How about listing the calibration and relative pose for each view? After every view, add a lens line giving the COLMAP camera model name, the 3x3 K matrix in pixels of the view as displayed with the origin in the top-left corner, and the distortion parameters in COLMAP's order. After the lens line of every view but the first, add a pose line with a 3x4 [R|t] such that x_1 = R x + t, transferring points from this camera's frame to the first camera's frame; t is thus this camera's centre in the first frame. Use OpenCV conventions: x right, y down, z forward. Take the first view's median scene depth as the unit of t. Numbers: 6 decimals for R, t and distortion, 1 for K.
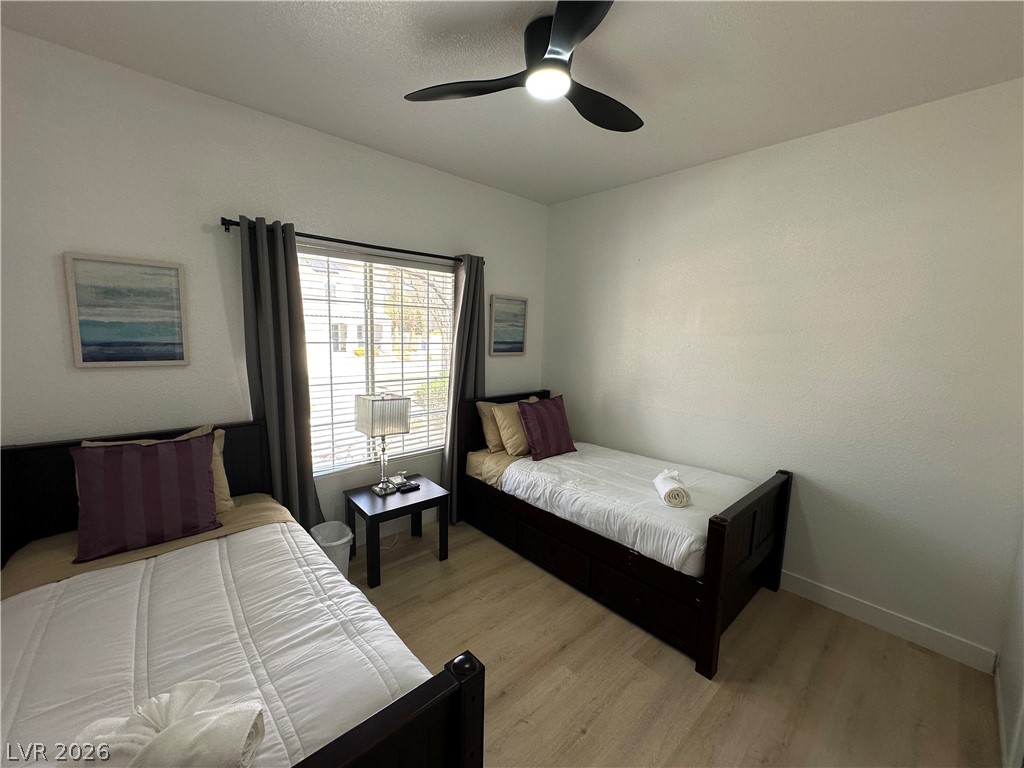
lens RADIAL K [[408.8, 0, 512.1], [0, 408.8, 382.9], [0, 0, 1]] dist [-0.001799, 0.000558]
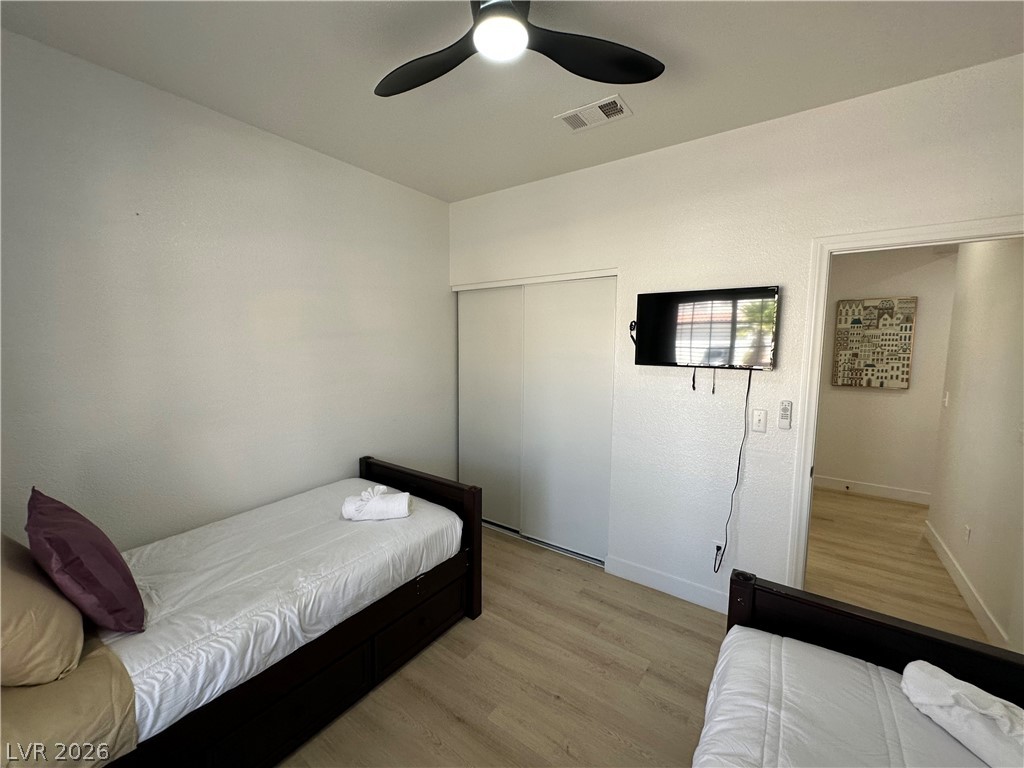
lens RADIAL K [[408.8, 0, 512.1], [0, 408.8, 382.9], [0, 0, 1]] dist [-0.001799, 0.000558]
pose [[-0.203641, -0.123171, 0.971267, -0.526049], [0.107272, 0.983275, 0.147185, -0.118029], [-0.973151, 0.134162, -0.187023, 0.815703]]
